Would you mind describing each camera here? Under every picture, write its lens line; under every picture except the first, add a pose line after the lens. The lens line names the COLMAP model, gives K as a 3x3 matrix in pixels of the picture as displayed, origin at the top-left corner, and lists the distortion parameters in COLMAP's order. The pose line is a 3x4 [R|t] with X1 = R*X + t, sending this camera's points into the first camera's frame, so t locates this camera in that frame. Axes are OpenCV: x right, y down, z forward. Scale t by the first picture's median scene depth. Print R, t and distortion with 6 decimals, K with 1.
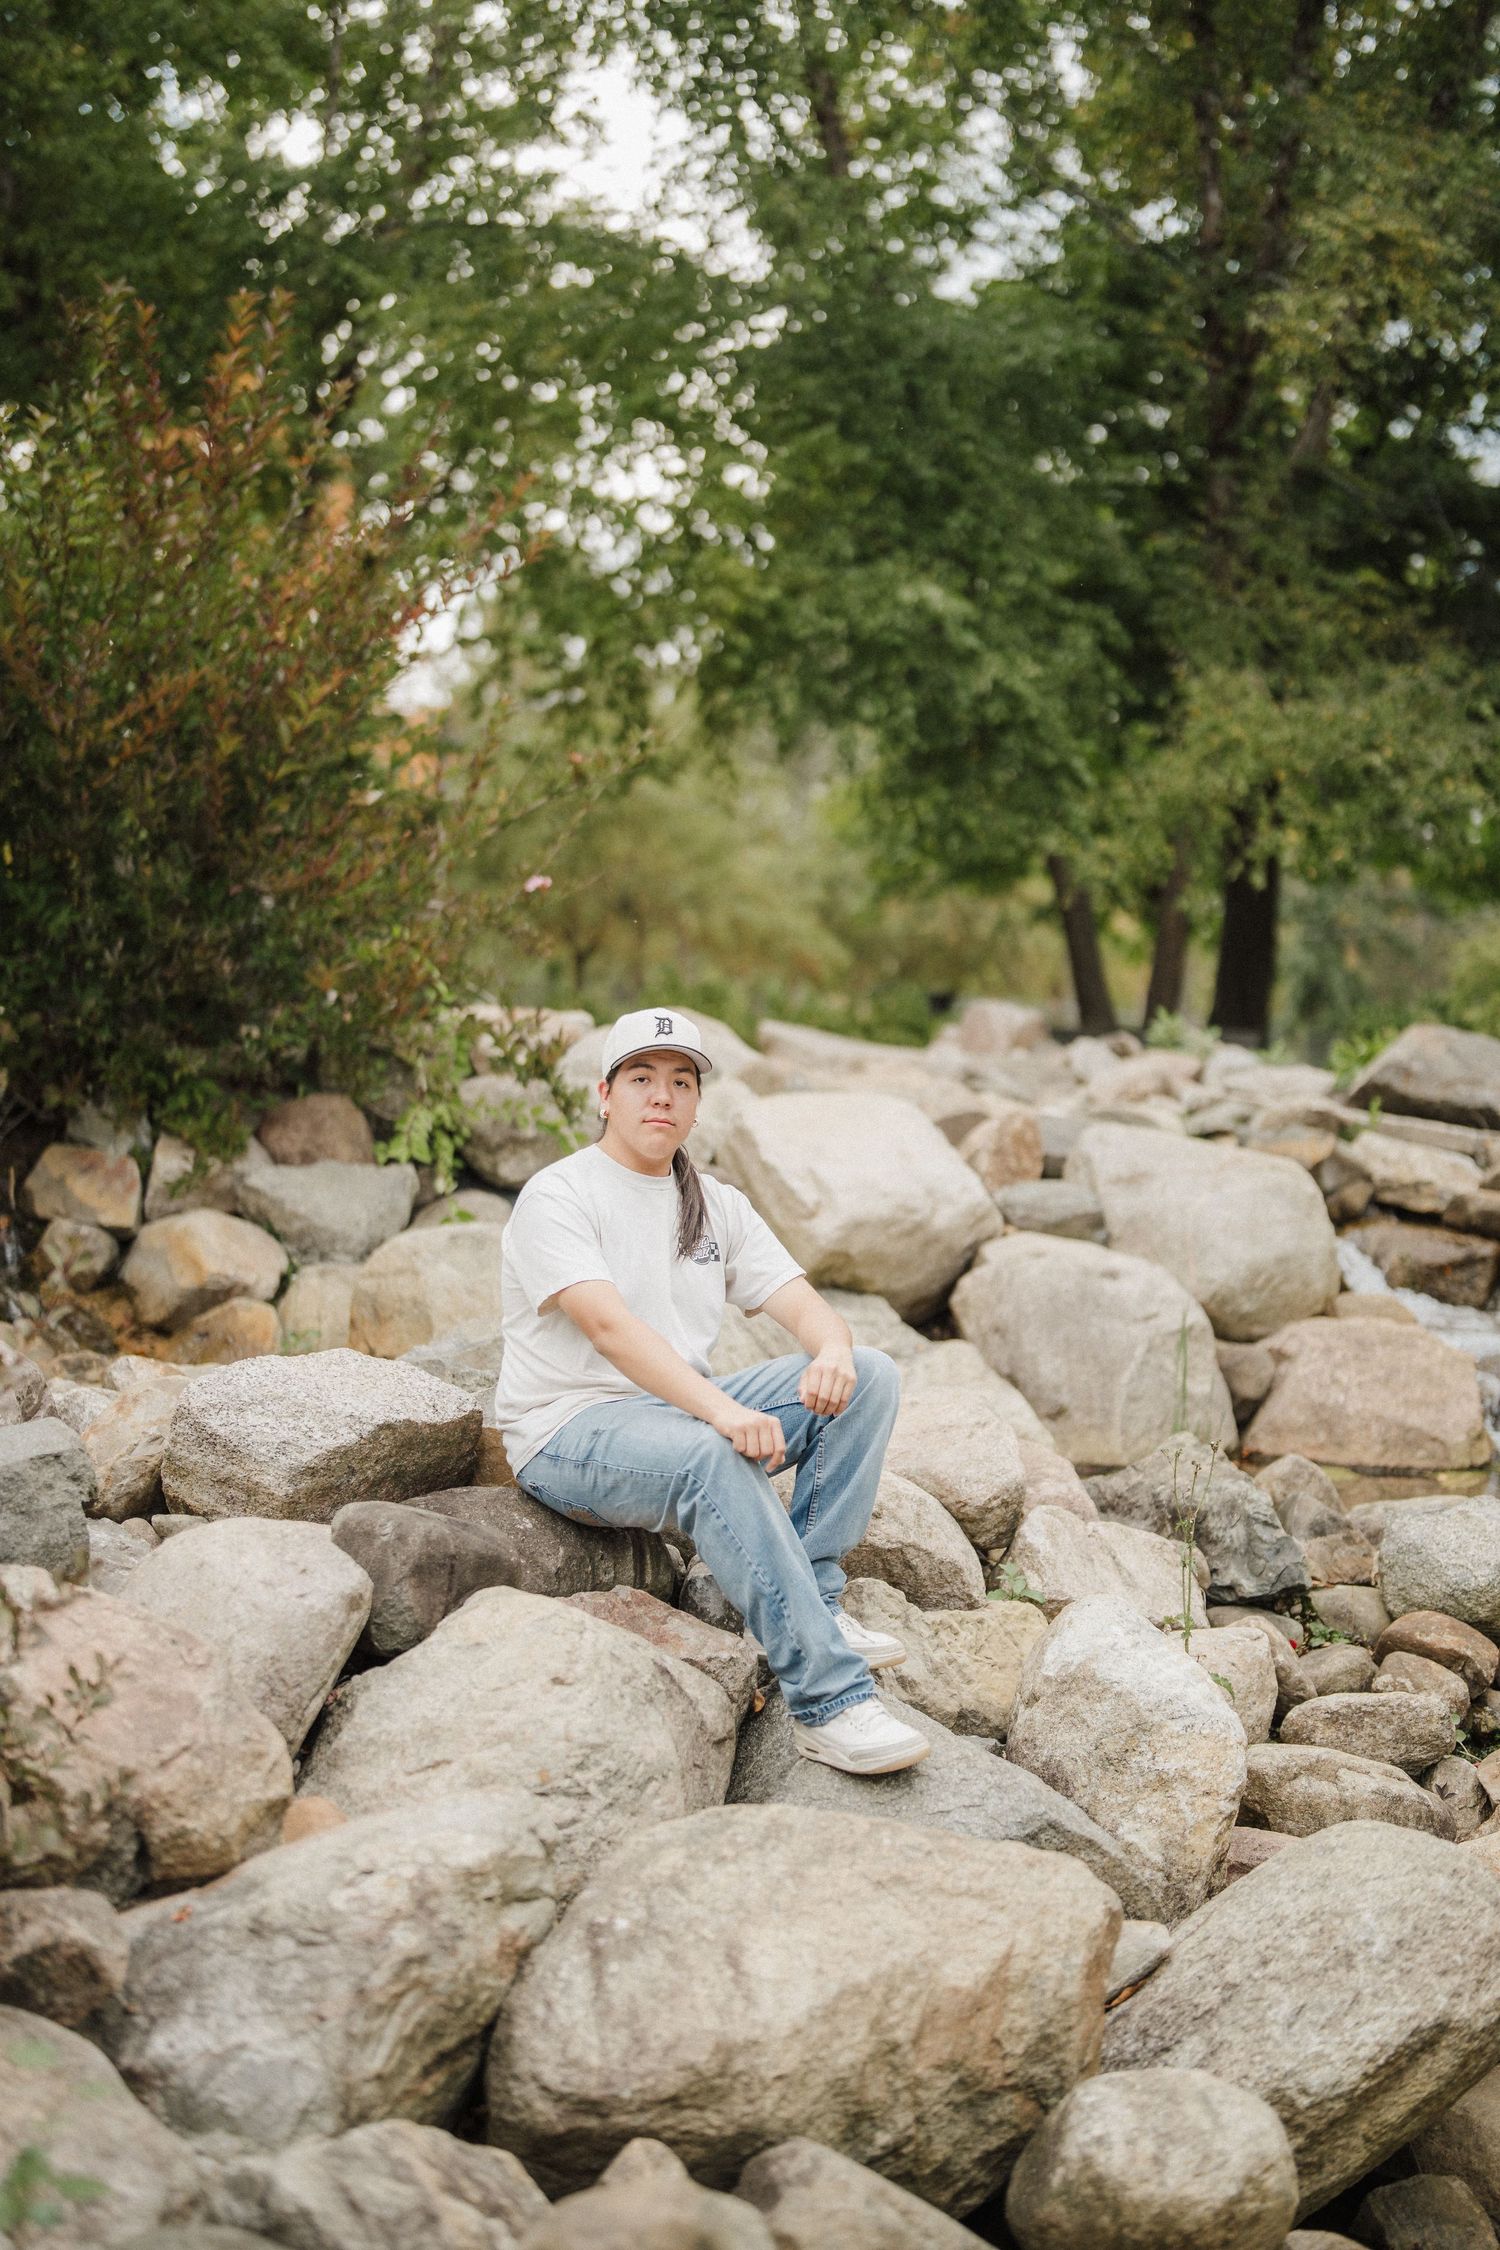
lens RADIAL K [[3098.9, 0, 747.1], [0, 3098.9, 1118.0], [0, 0, 1]] dist [-0.169432, 1.238071]
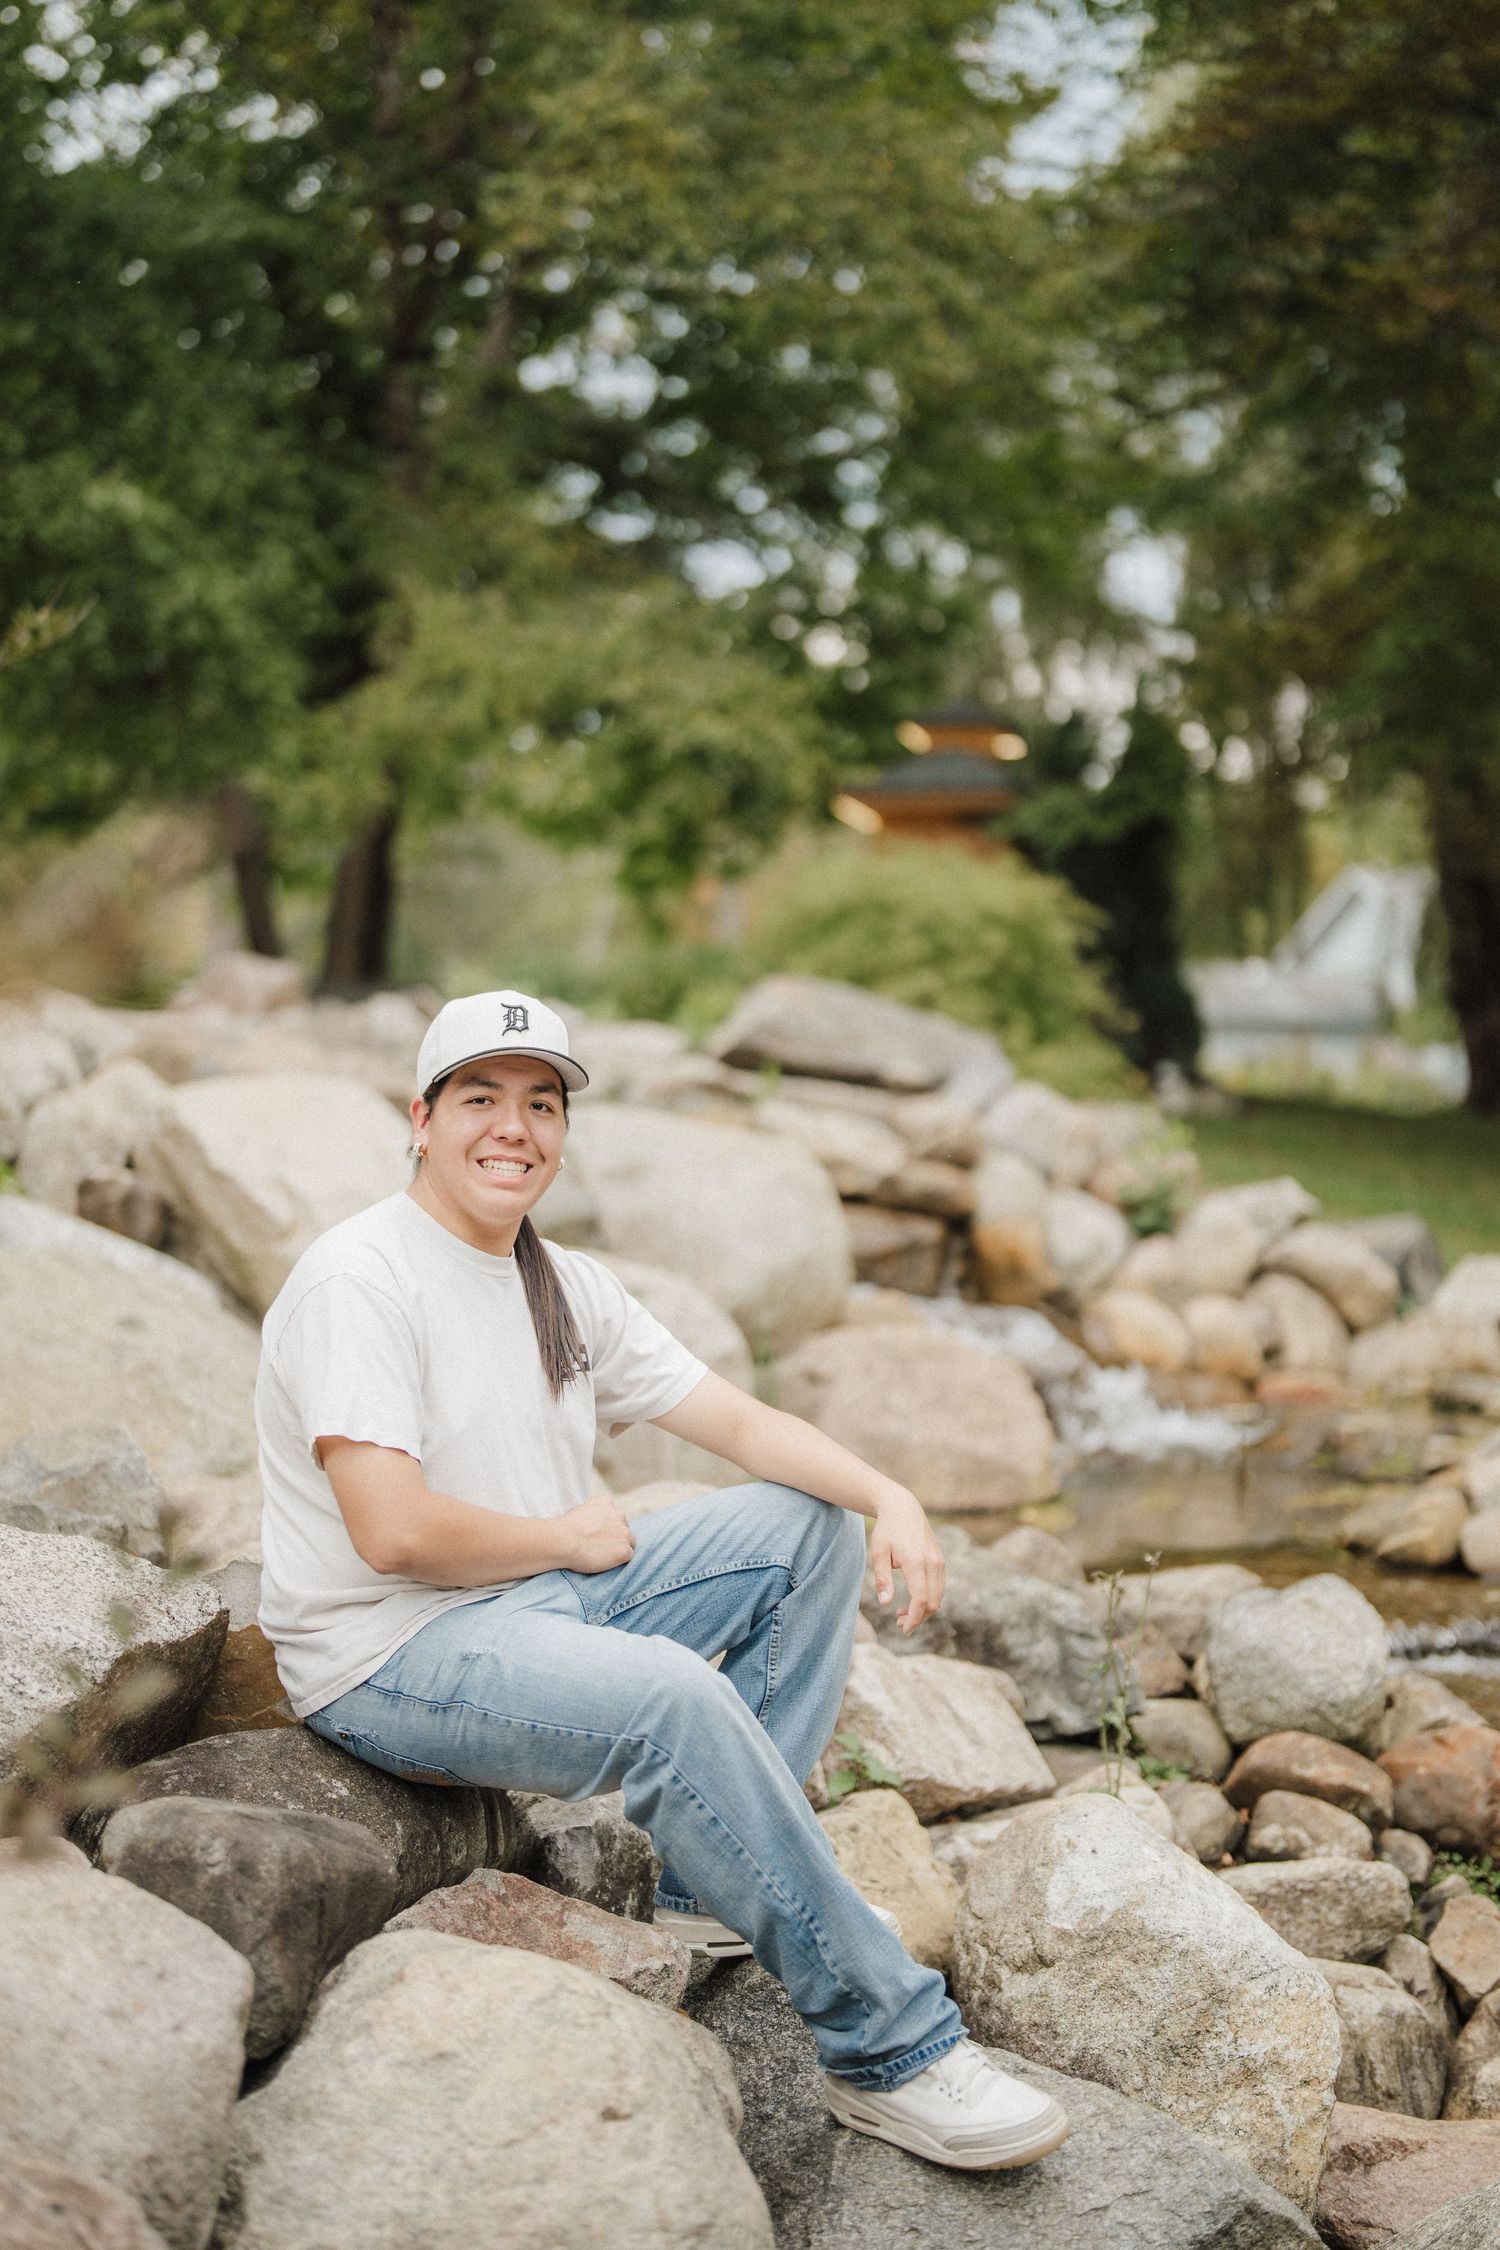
lens RADIAL K [[3092.0, 0, 753.3], [0, 3092.0, 1071.6], [0, 0, 1]] dist [-0.076477, 0.808232]
pose [[0.947101, -0.025515, 0.319919, -0.159058], [0.024841, 0.999672, 0.006188, -0.017992], [-0.319972, 0.002086, 0.947425, 0.292612]]
